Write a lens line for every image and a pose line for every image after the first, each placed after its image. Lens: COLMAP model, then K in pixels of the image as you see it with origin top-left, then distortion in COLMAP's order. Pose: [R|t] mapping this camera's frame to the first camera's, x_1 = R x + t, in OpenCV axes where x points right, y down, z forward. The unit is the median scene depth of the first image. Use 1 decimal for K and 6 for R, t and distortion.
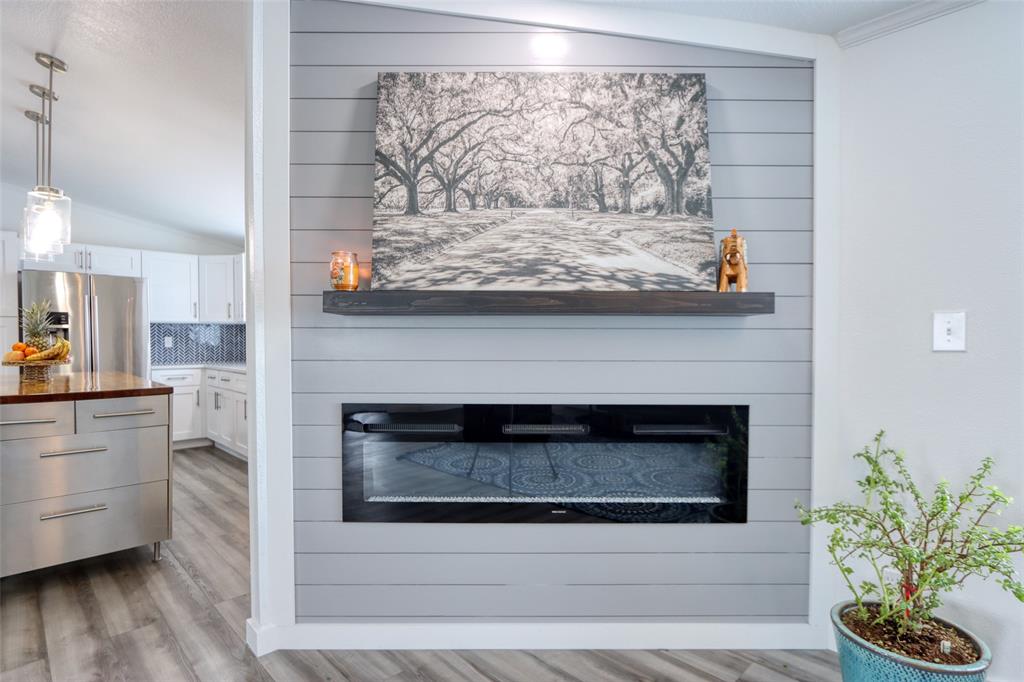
lens RADIAL K [[513.1, 0, 515.5], [0, 513.1, 348.9], [0, 0, 1]] dist [-0.015907, 0.002363]
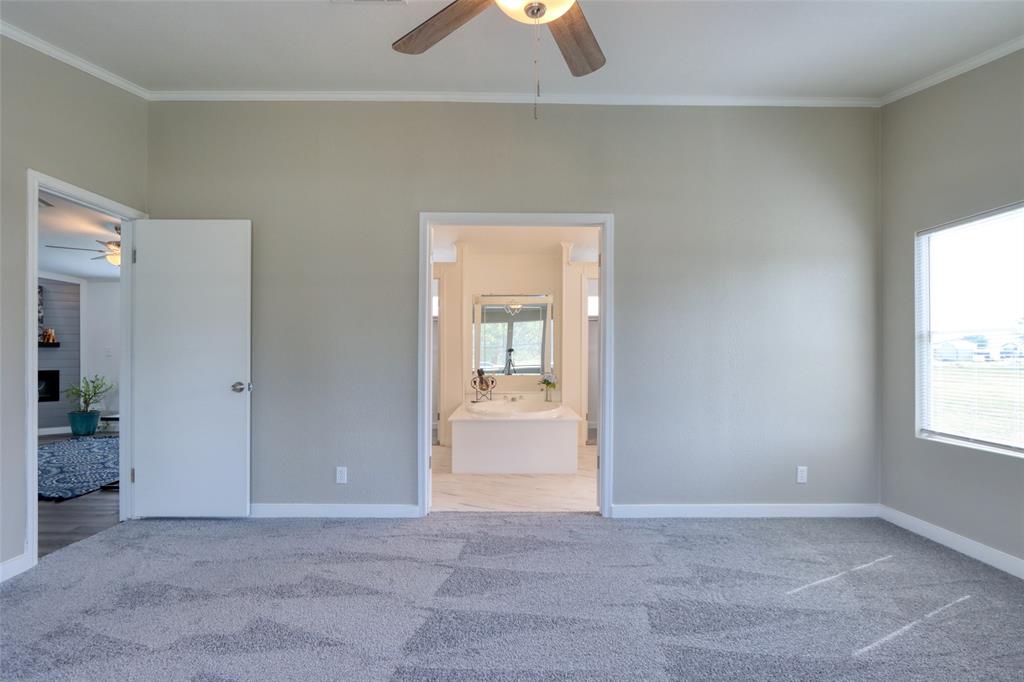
lens RADIAL K [[516.3, 0, 514.5], [0, 516.3, 349.0], [0, 0, 1]] dist [-0.012182, -0.000016]
pose [[0.705822, 0.001637, 0.708387, 0.150899], [0.018081, 0.999630, -0.020326, 0.092059], [-0.708159, 0.027155, 0.705531, -4.356007]]
